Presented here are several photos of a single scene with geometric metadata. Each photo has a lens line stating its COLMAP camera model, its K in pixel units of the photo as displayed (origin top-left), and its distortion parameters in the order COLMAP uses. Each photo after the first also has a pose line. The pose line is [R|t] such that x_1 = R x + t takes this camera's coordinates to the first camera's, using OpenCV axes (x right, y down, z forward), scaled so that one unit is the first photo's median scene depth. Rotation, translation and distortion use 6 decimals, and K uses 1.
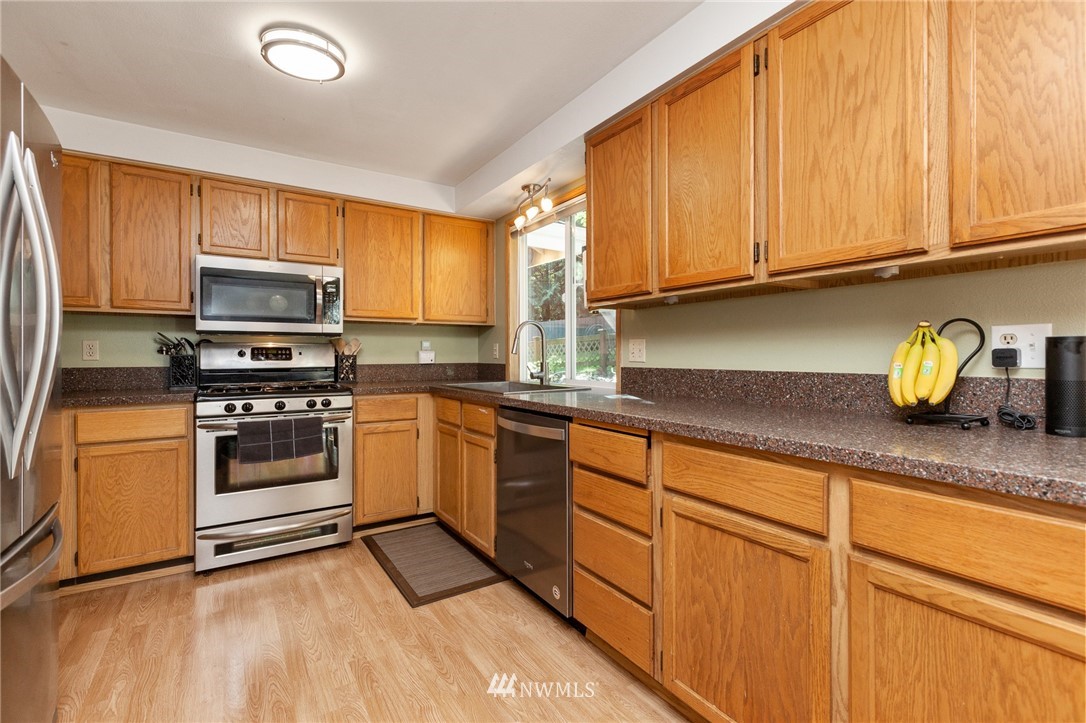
lens RADIAL K [[488.3, 0, 538.4], [0, 488.3, 357.8], [0, 0, 1]] dist [0.001617, -0.001737]
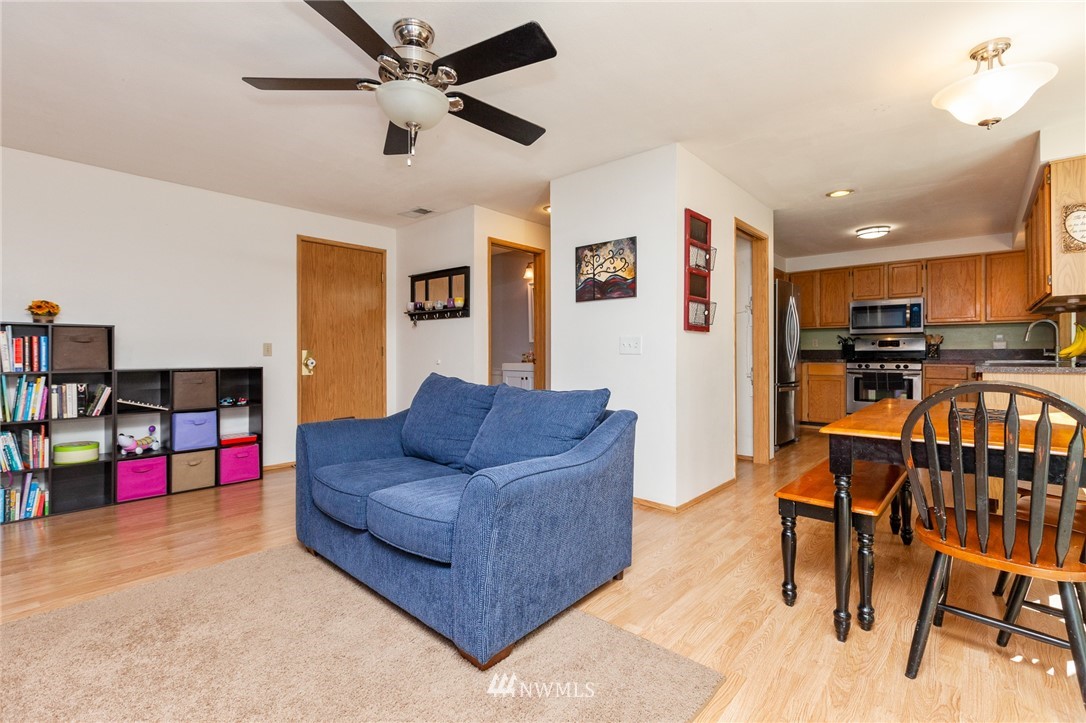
lens RADIAL K [[488.3, 0, 547.3], [0, 488.3, 350.2], [0, 0, 1]] dist [0.001617, -0.001737]
pose [[0.271243, -0.003068, -0.962506, 1.142564], [-0.006971, 0.999962, -0.005152, 0.043978], [0.962486, 0.008107, 0.271212, -1.021546]]
